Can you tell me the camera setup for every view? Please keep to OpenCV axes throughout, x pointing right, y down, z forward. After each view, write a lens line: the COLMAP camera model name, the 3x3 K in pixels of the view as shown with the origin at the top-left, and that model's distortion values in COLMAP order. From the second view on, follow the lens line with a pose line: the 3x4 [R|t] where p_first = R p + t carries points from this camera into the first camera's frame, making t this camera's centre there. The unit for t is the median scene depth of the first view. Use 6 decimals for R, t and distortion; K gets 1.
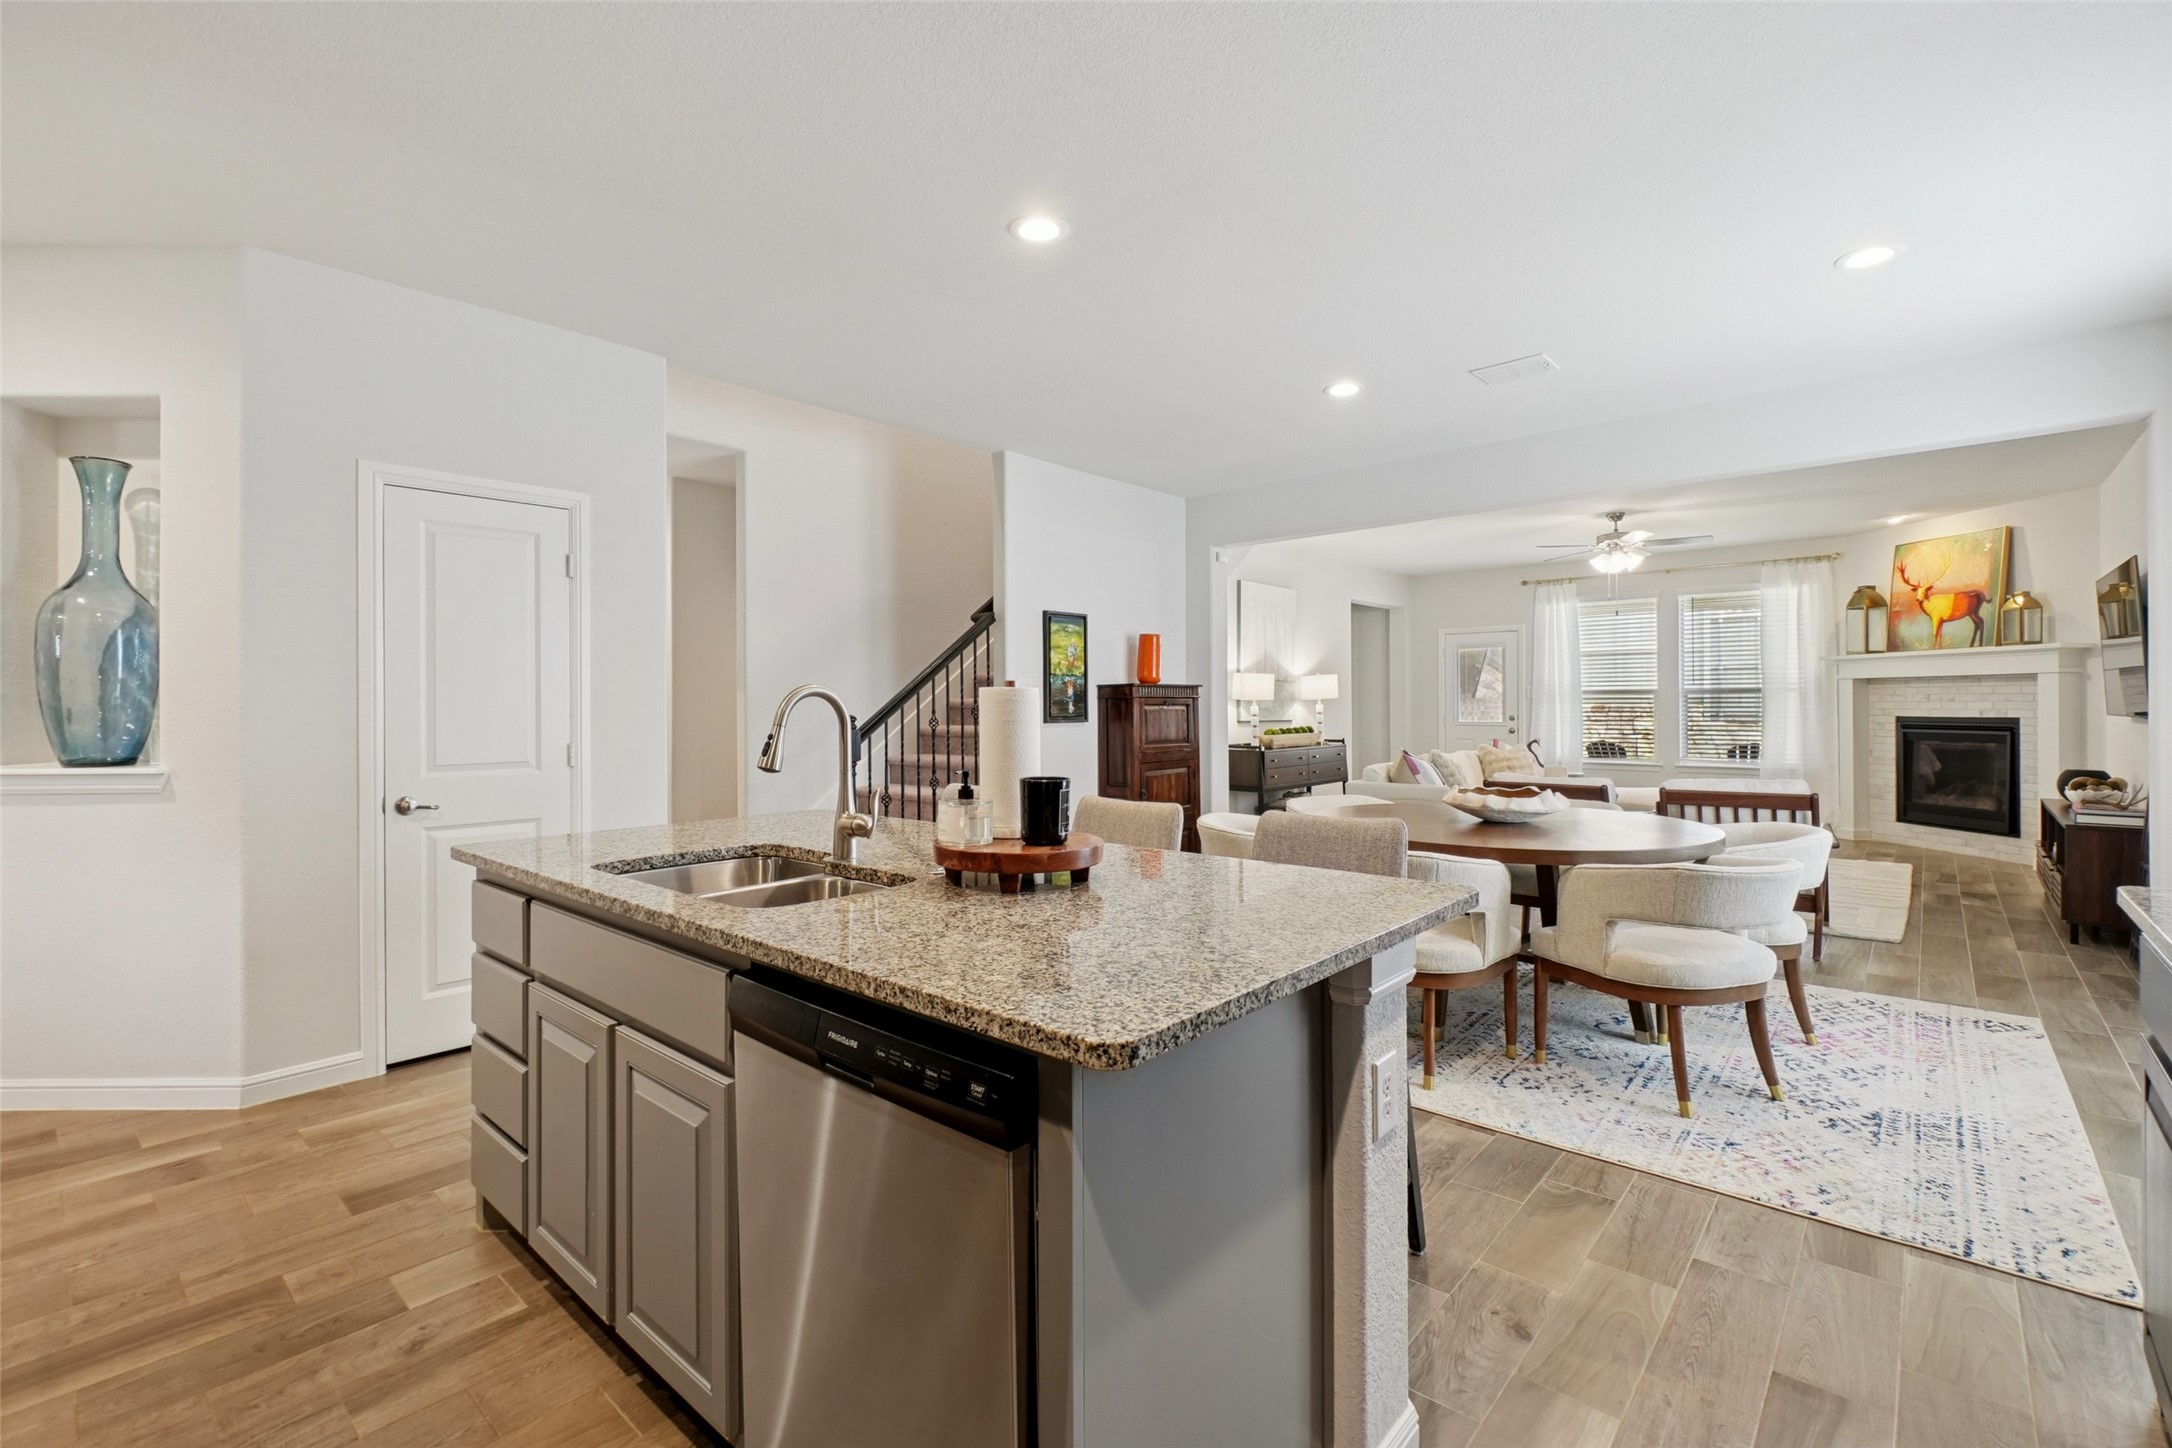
lens RADIAL K [[958.4, 0, 1088.3], [0, 958.4, 701.7], [0, 0, 1]] dist [0.000714, -0.000123]
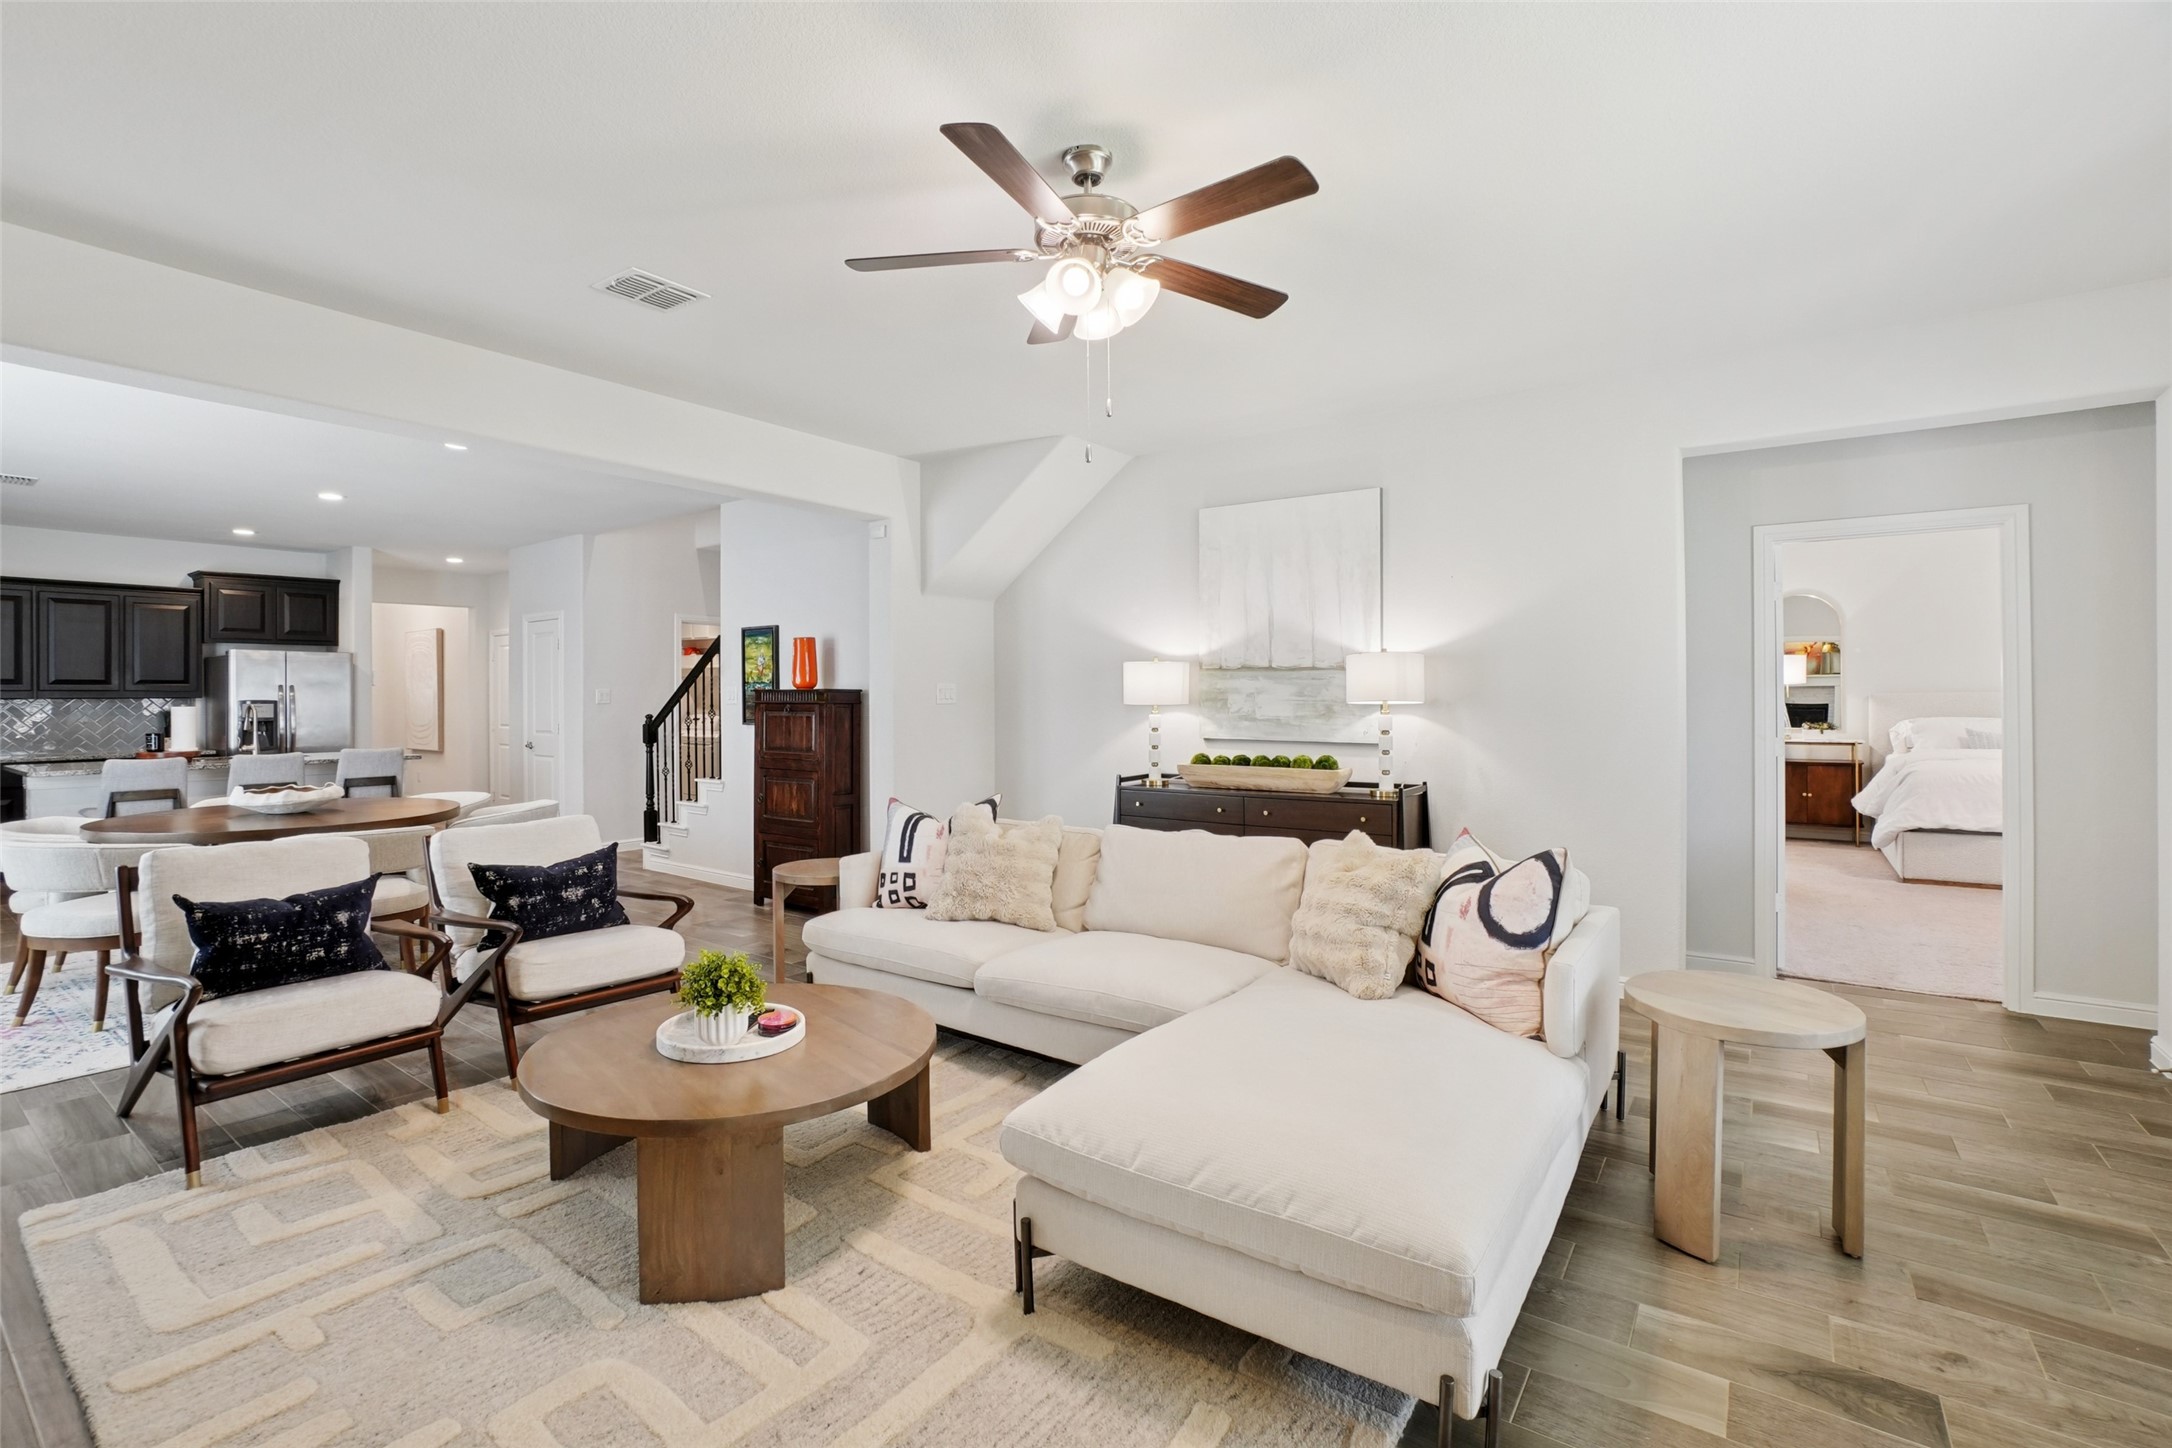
lens RADIAL K [[971.3, 0, 1073.8], [0, 971.3, 711.0], [0, 0, 1]] dist [-0.062493, 0.020565]
pose [[0.090330, 0.021148, -0.995687, 0.904368], [0.007480, 0.999732, 0.021913, -0.013021], [0.995884, -0.009428, 0.090148, 1.002056]]
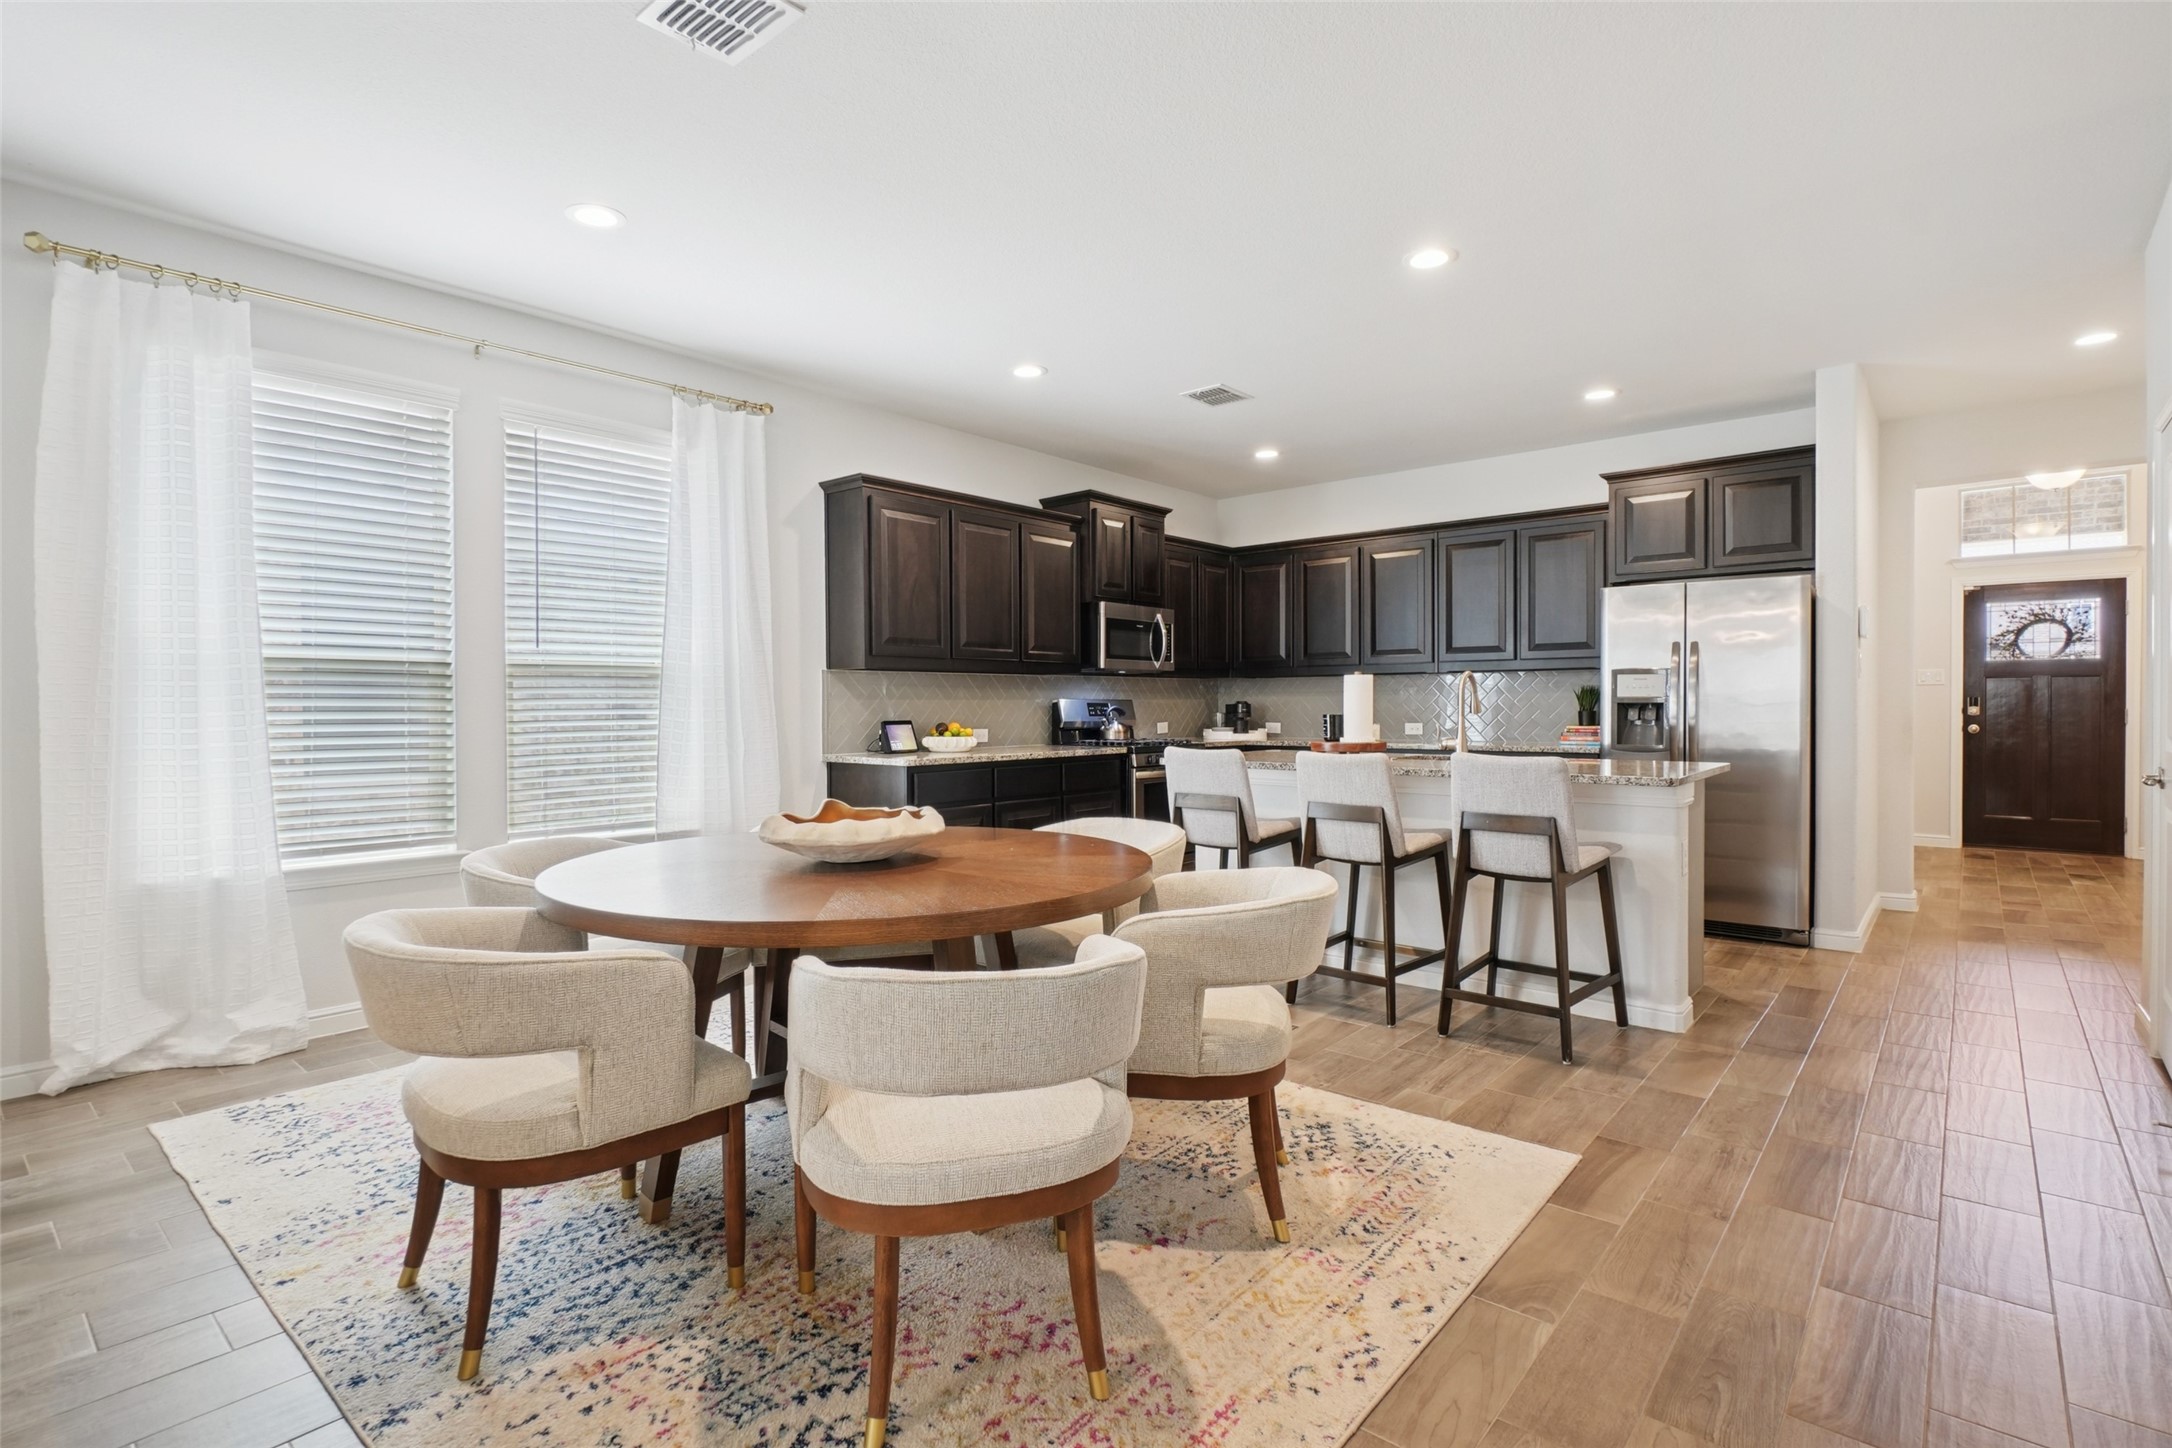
lens RADIAL K [[1045.3, 0, 1073.7], [0, 1045.3, 726.4], [0, 0, 1]] dist [-0.004832, -0.001279]
pose [[-0.999892, 0.011887, -0.008696, 0.156155], [0.011711, 0.999733, 0.019925, 0.012088], [0.008931, 0.019821, -0.999764, 0.891631]]
